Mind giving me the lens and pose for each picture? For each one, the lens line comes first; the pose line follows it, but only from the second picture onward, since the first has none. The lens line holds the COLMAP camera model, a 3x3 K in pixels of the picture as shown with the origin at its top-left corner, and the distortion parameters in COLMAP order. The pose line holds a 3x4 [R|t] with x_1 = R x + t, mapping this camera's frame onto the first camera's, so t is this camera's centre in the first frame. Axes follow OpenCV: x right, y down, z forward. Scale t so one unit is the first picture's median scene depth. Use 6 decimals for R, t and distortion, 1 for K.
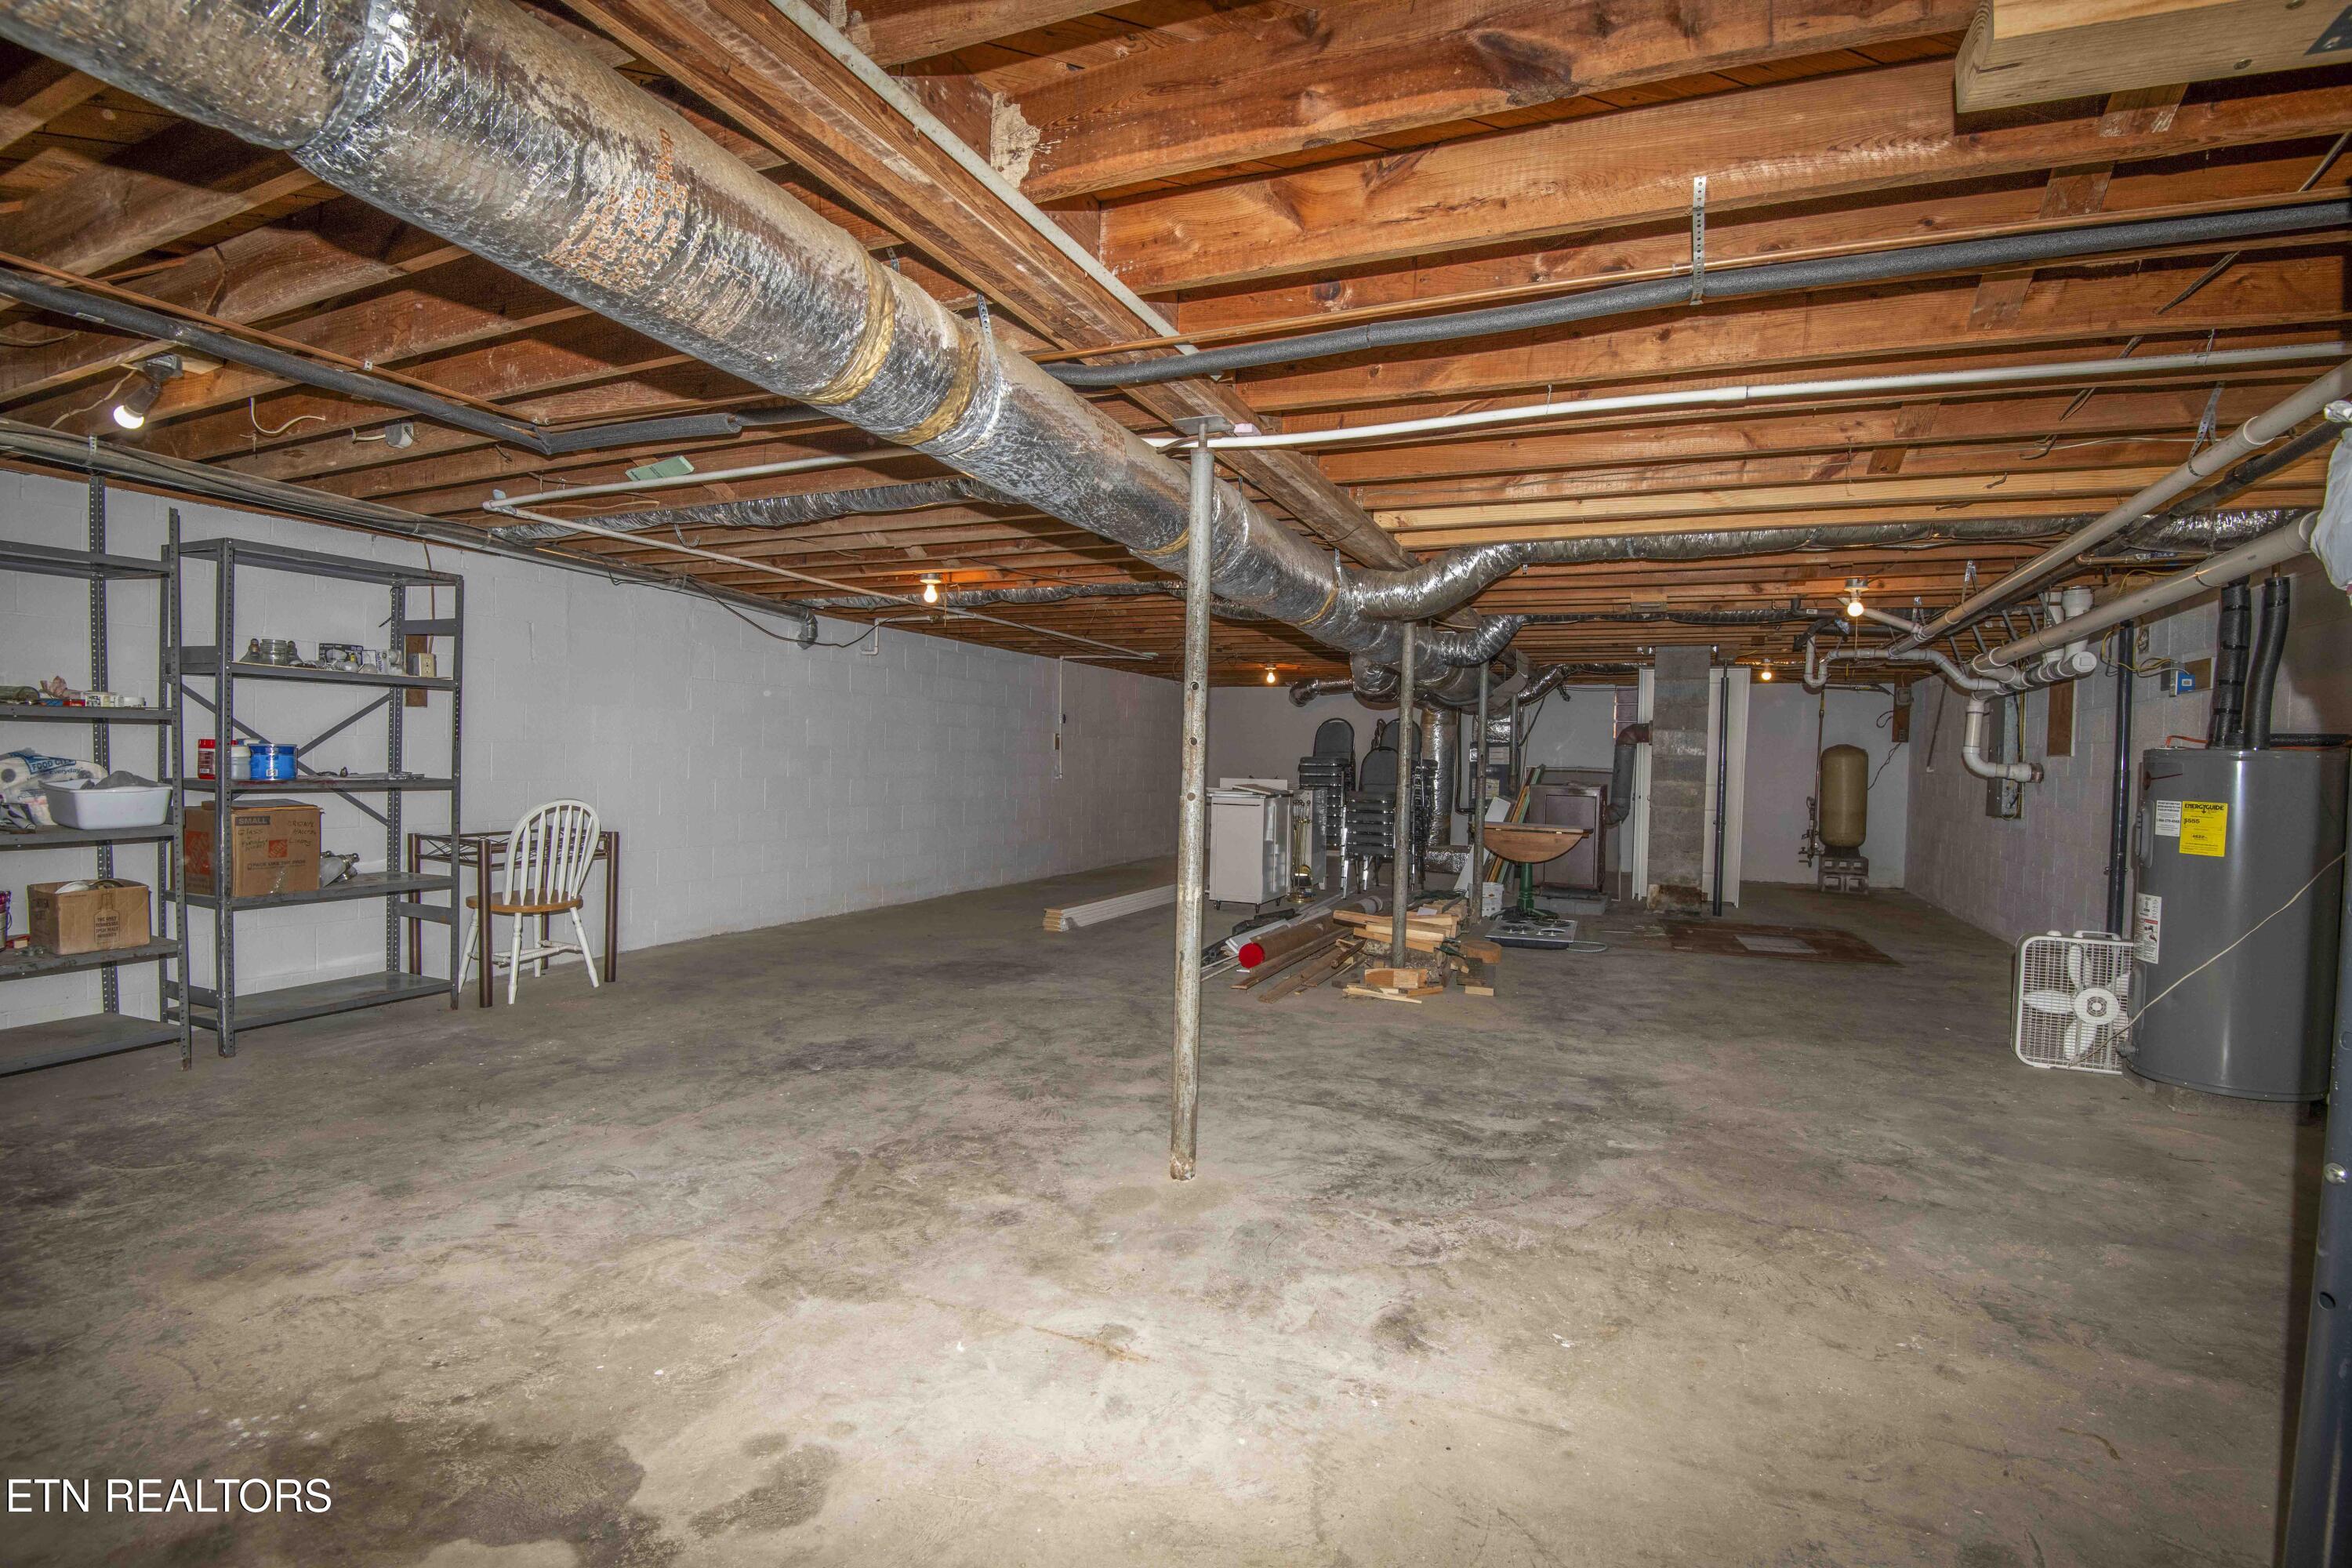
lens RADIAL K [[1091.5, 0, 1170.1], [0, 1091.5, 791.4], [0, 0, 1]] dist [-0.021581, -0.012440]
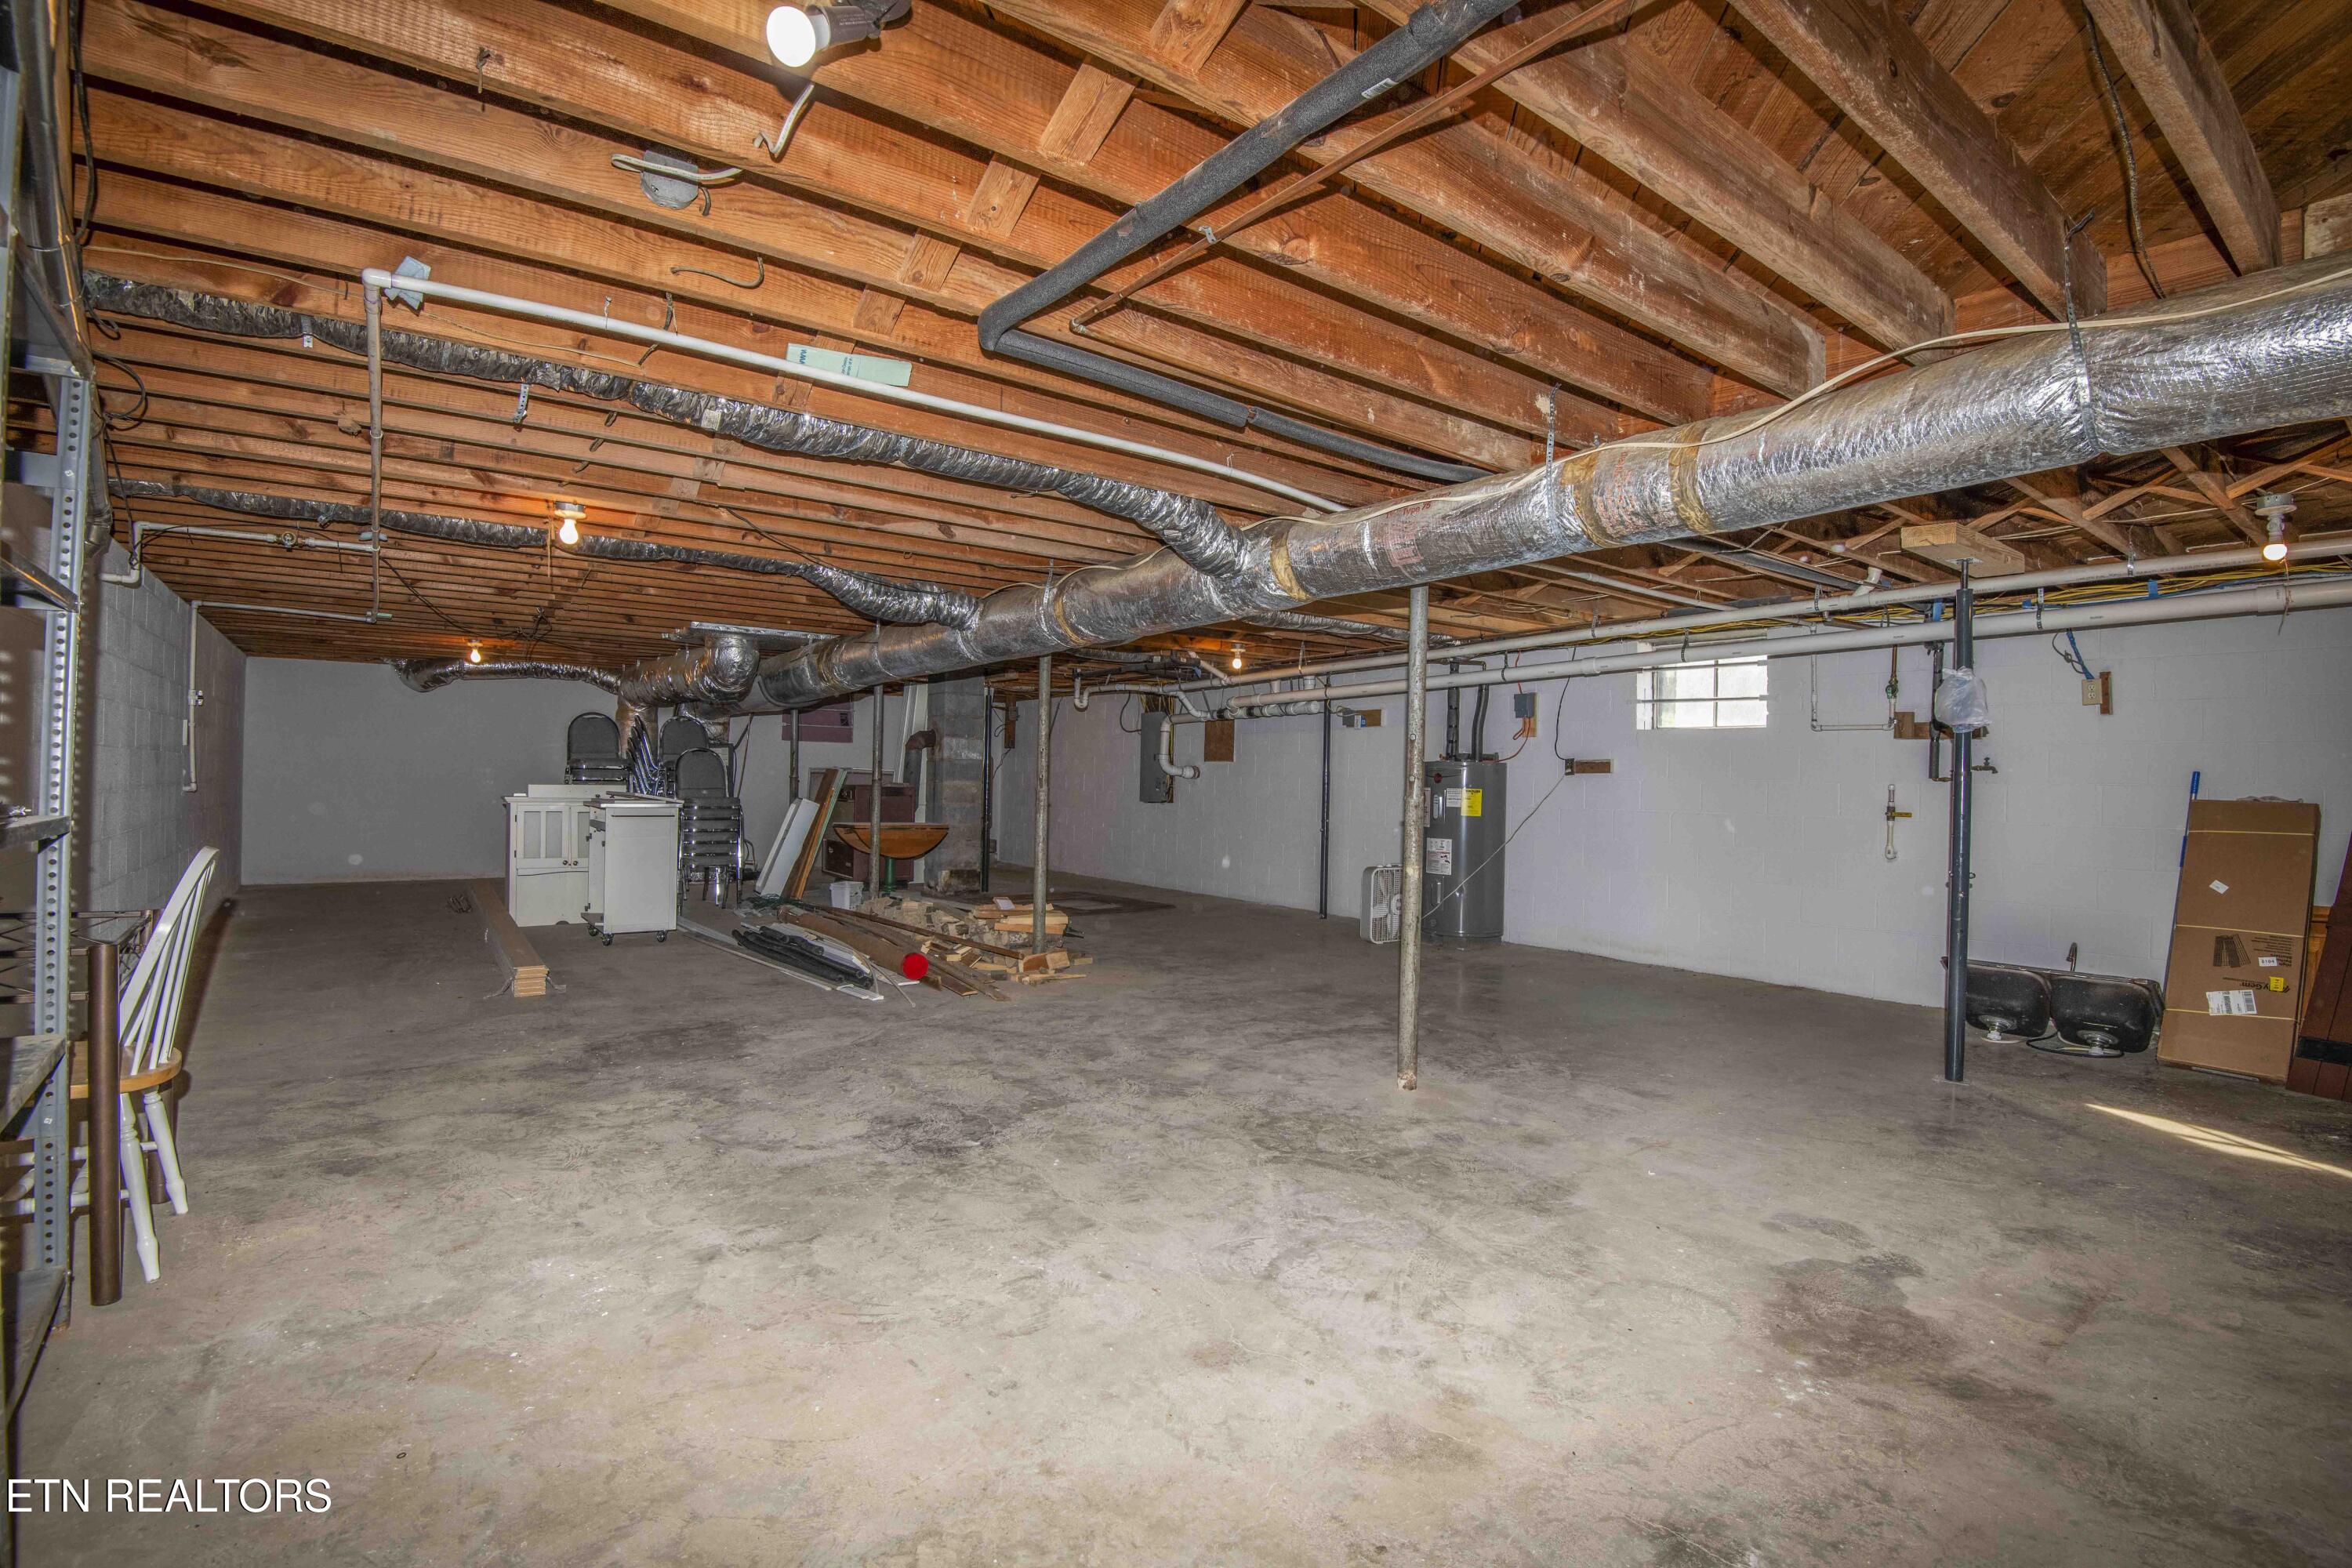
lens RADIAL K [[1091.5, 0, 1196.6], [0, 1091.5, 775.1], [0, 0, 1]] dist [-0.021581, -0.012440]
pose [[0.481320, -0.008616, 0.876503, -1.165970], [0.020481, 0.999789, -0.001419, -0.024954], [-0.876306, 0.018635, 0.481395, 0.540623]]
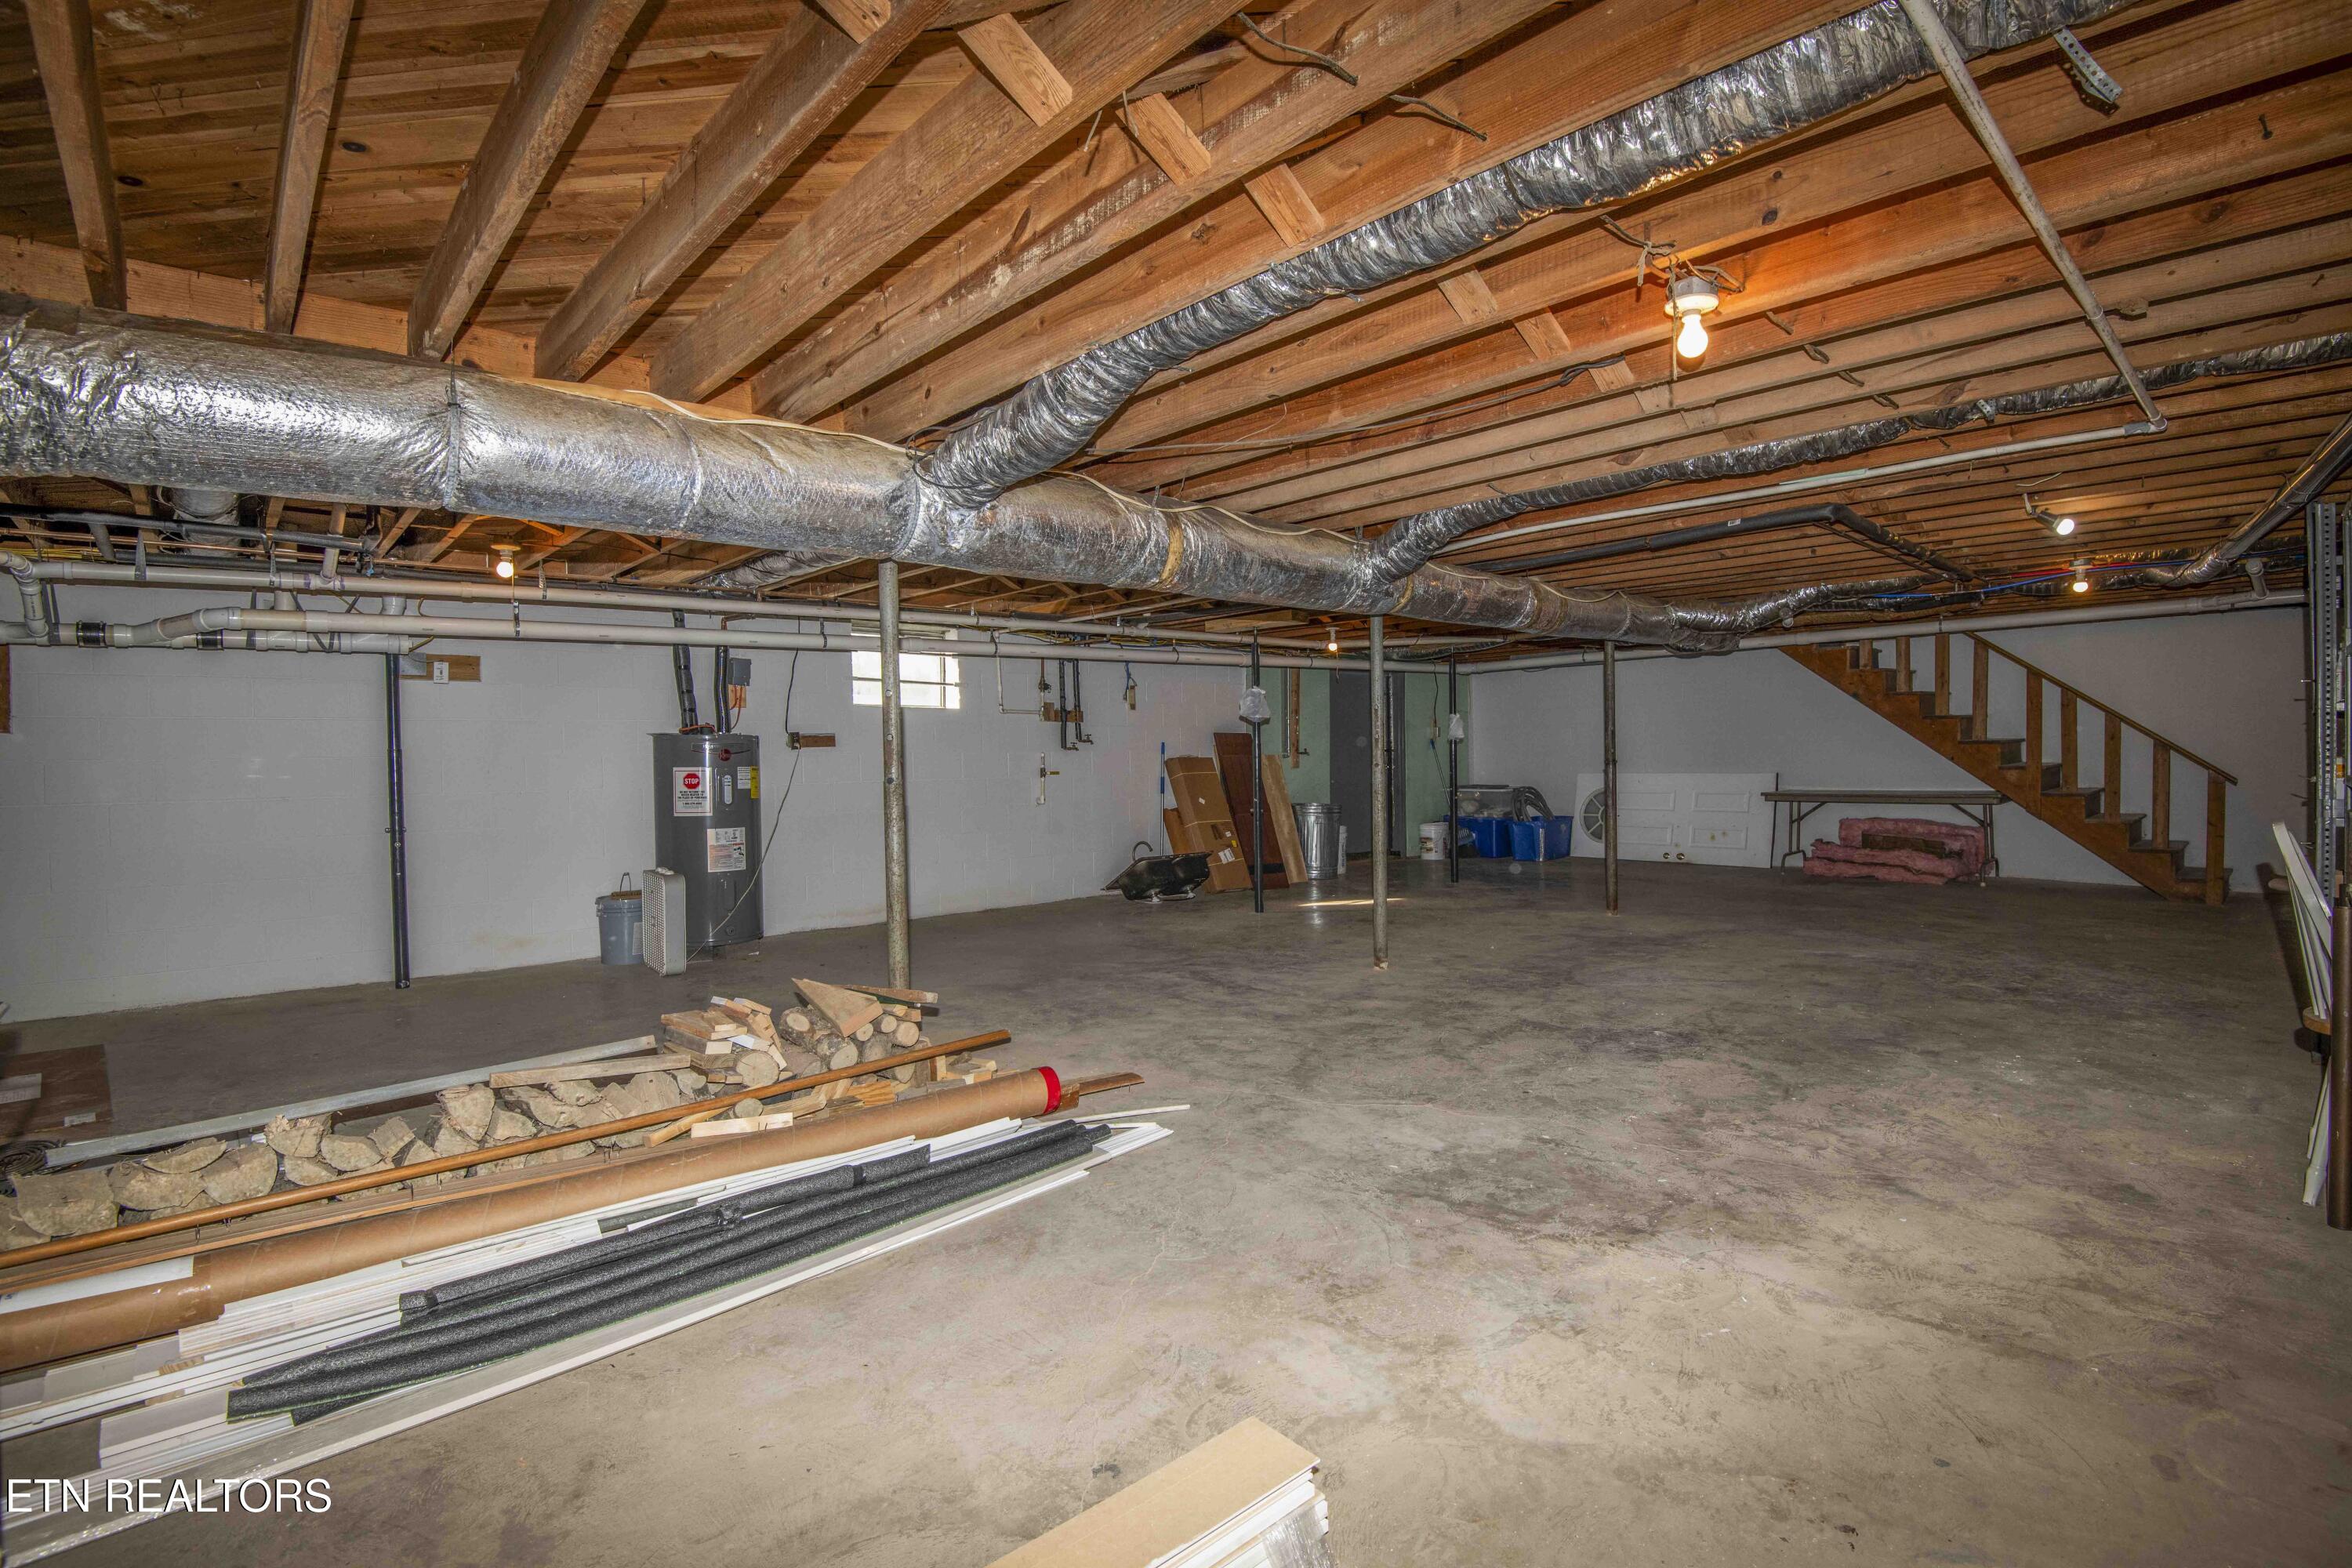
lens RADIAL K [[1091.5, 0, 1160.8], [0, 1091.5, 777.5], [0, 0, 1]] dist [-0.021581, -0.012440]
pose [[-0.908905, -0.019189, 0.416562, -0.384189], [0.005915, 0.998247, 0.058890, -0.080000], [-0.416961, 0.055989, -0.907198, 2.629196]]
